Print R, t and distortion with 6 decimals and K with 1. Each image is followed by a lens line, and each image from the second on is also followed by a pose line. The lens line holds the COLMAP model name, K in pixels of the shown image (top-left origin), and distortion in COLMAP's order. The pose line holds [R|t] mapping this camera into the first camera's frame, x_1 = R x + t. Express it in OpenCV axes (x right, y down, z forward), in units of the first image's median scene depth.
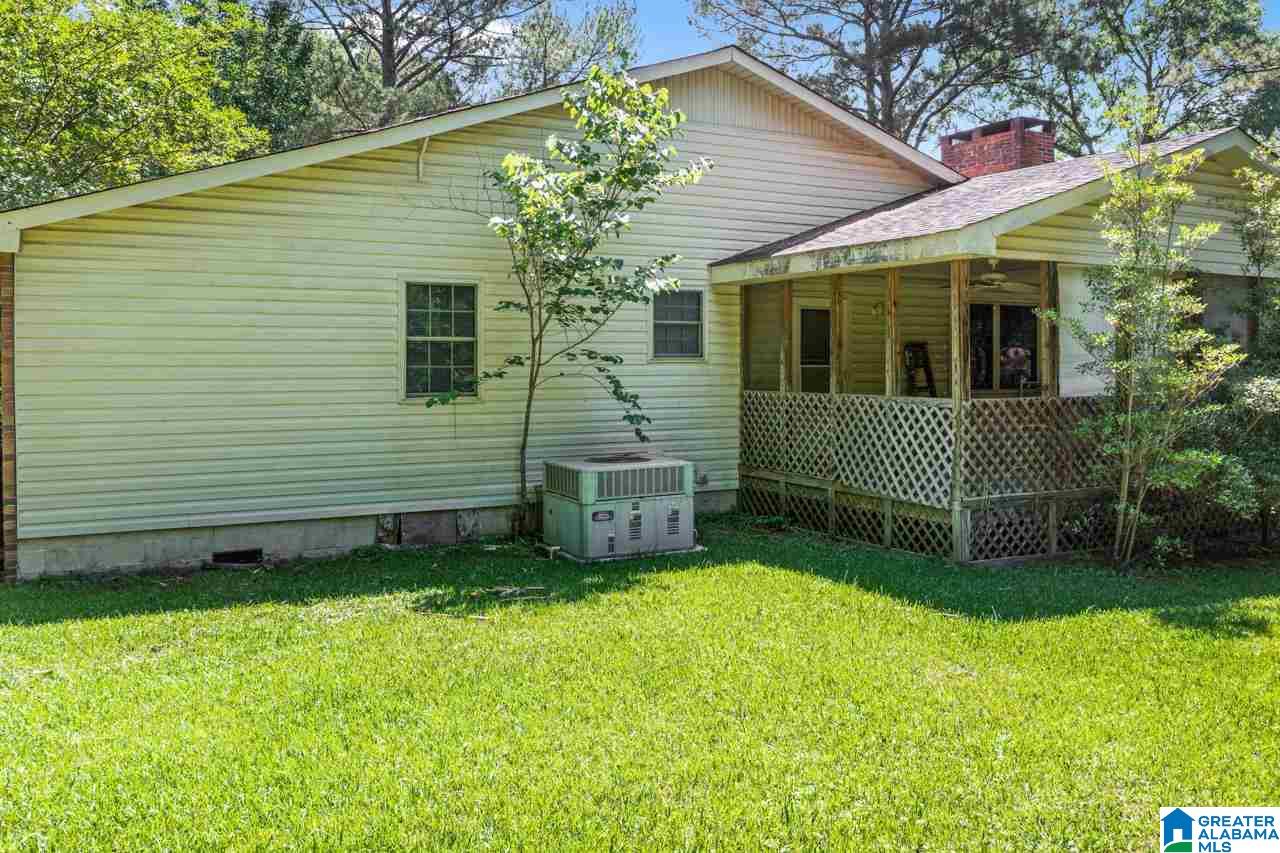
lens RADIAL K [[1036.1, 0, 637.1], [0, 1036.1, 431.3], [0, 0, 1]] dist [-0.020149, -0.008985]
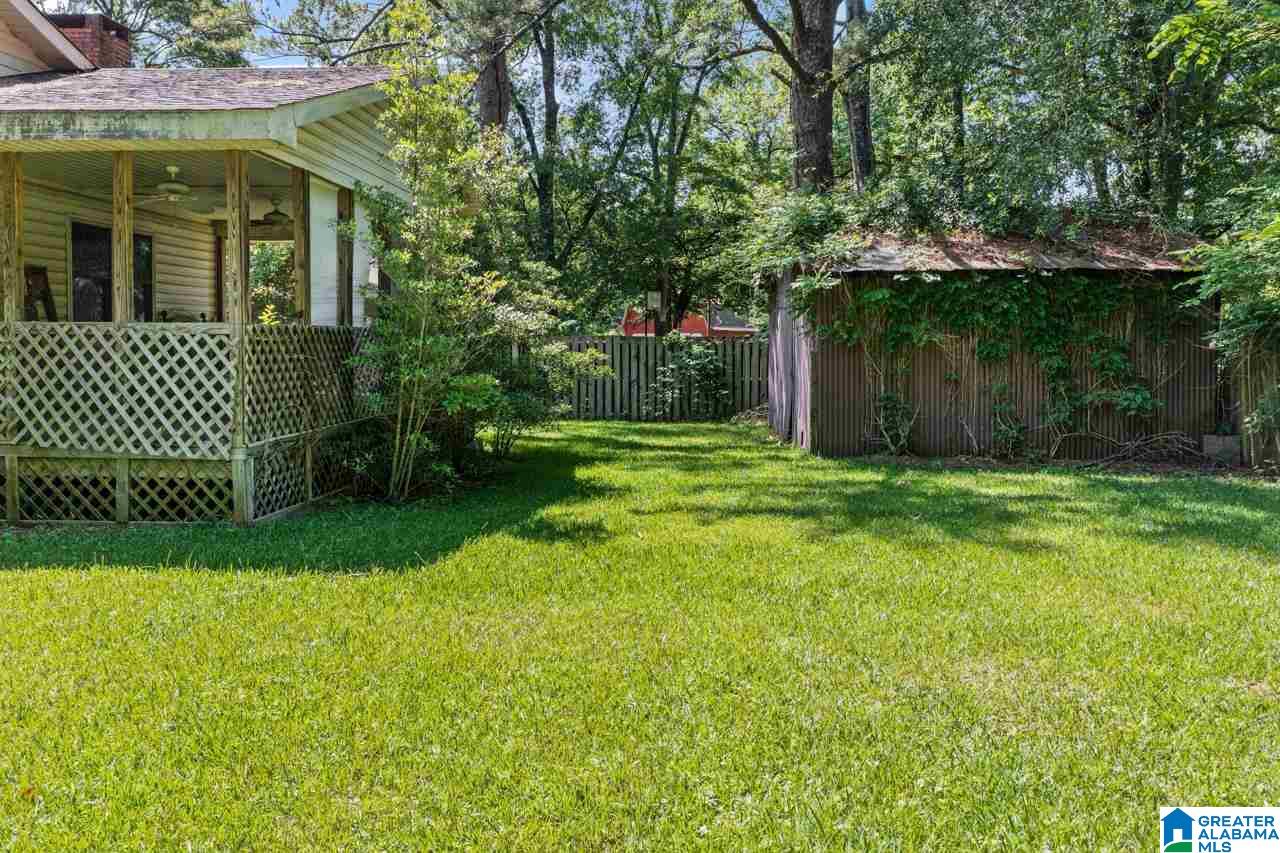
lens RADIAL K [[1036.1, 0, 638.5], [0, 1036.1, 415.1], [0, 0, 1]] dist [-0.020149, -0.008985]
pose [[0.524045, -0.056393, 0.849821, -0.209098], [0.048419, 0.998164, 0.036380, 0.025910], [-0.850313, 0.022083, 0.525814, 0.289743]]
